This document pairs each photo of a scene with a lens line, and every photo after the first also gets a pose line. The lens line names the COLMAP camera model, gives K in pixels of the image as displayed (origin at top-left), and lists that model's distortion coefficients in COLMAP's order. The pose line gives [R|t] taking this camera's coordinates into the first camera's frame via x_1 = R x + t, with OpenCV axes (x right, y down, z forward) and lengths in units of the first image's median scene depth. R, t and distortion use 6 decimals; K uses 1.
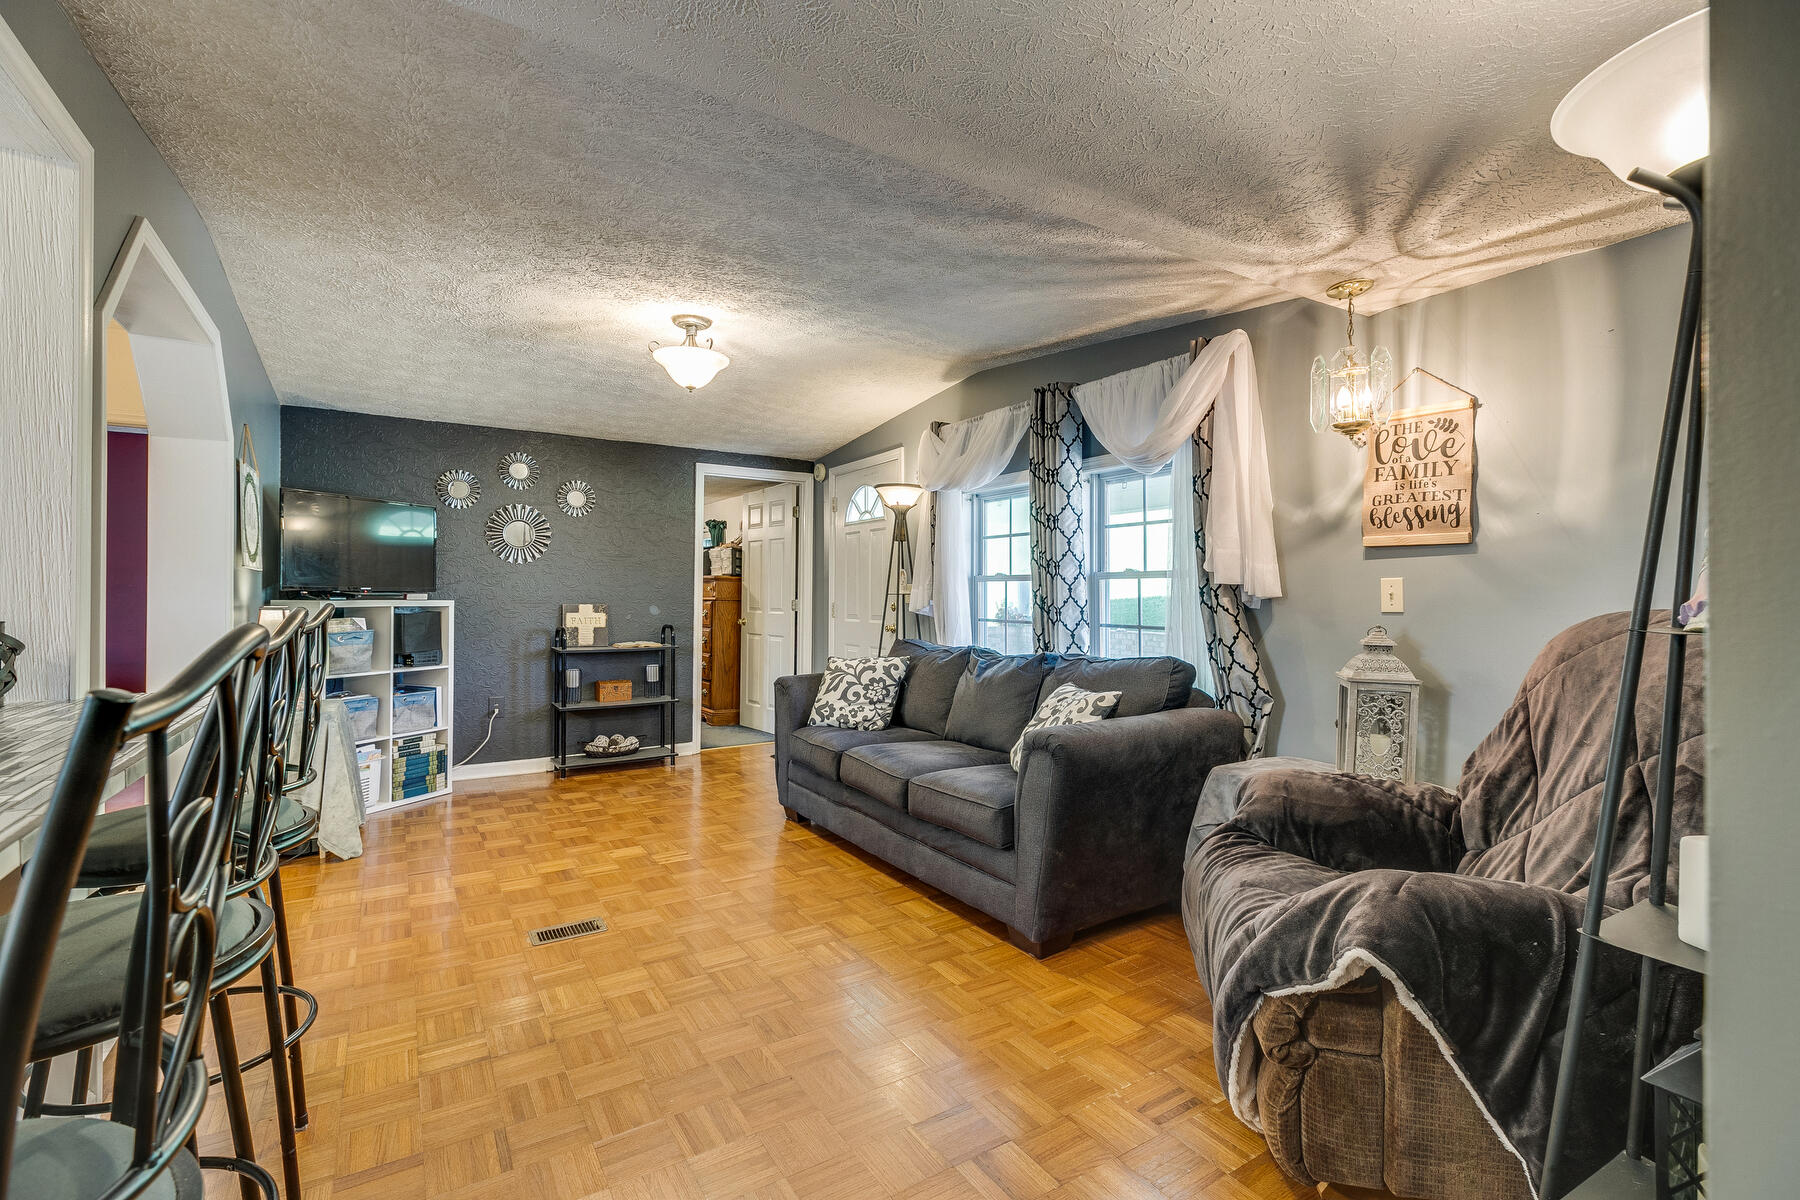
lens RADIAL K [[805.7, 0, 891.6], [0, 805.7, 597.1], [0, 0, 1]] dist [-0.005693, -0.000115]
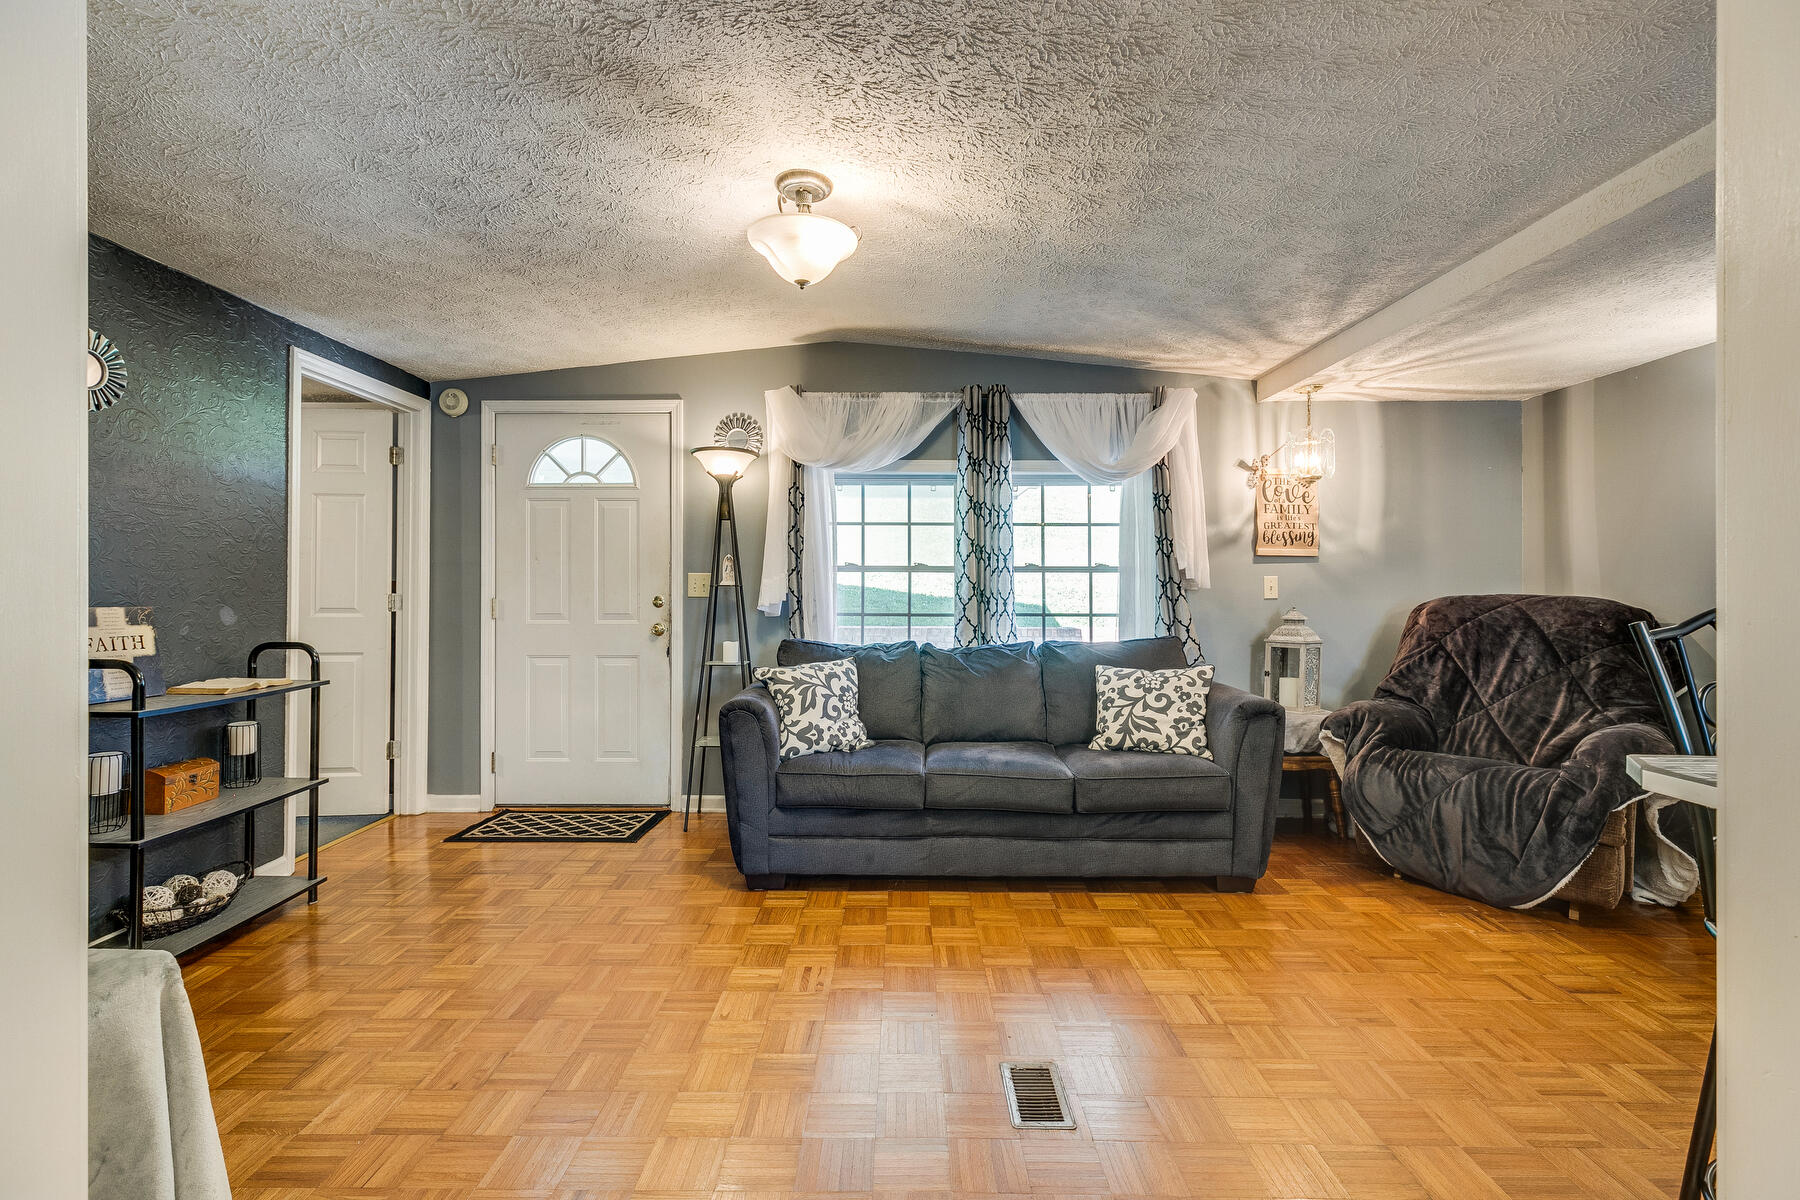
lens RADIAL K [[808.0, 0, 897.7], [0, 808.0, 587.0], [0, 0, 1]] dist [0.004439, -0.000027]
pose [[0.528165, 0.000163, 0.849142, -0.912720], [0.001195, 0.999999, -0.000935, -0.001962], [-0.849141, 0.001508, 0.528164, 0.665777]]
